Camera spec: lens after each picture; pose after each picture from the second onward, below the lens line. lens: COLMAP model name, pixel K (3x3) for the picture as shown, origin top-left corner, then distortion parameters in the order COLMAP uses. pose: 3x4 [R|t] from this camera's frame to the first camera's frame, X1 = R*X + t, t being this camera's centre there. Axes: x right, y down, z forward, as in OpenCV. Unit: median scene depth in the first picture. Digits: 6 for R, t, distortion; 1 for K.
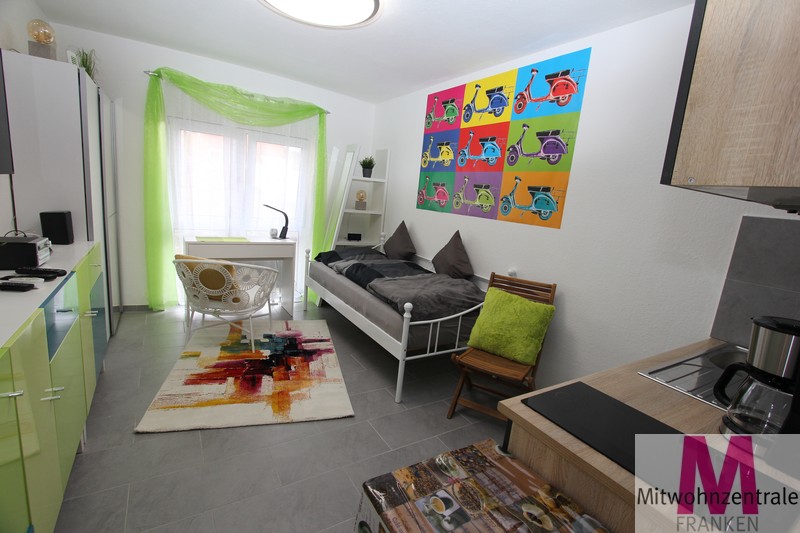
lens RADIAL K [[365.9, 0, 398.5], [0, 365.9, 268.7], [0, 0, 1]] dist [-0.019454, 0.001142]
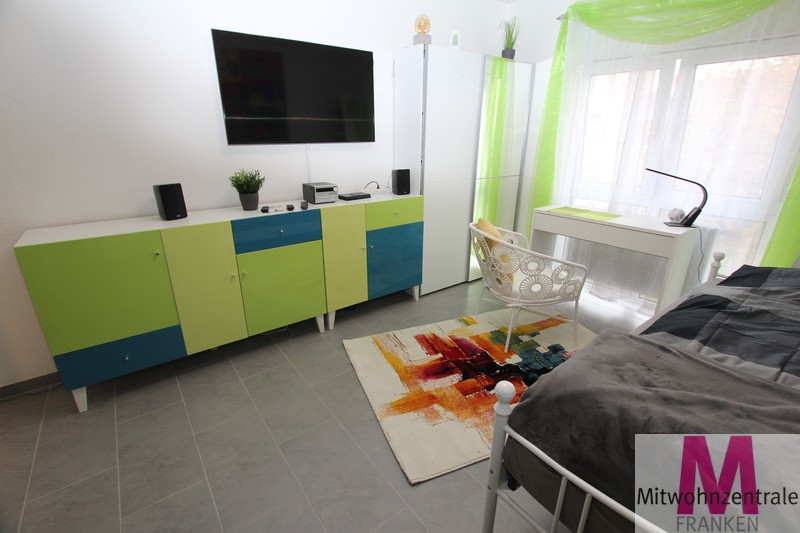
lens RADIAL K [[365.9, 0, 403.8], [0, 365.9, 271.1], [0, 0, 1]] dist [-0.019454, 0.001142]
pose [[0.100213, 0.257096, -0.961176, 0.357684], [-0.190670, 0.953097, 0.235055, -0.100760], [0.976526, 0.159712, 0.144533, 0.725214]]
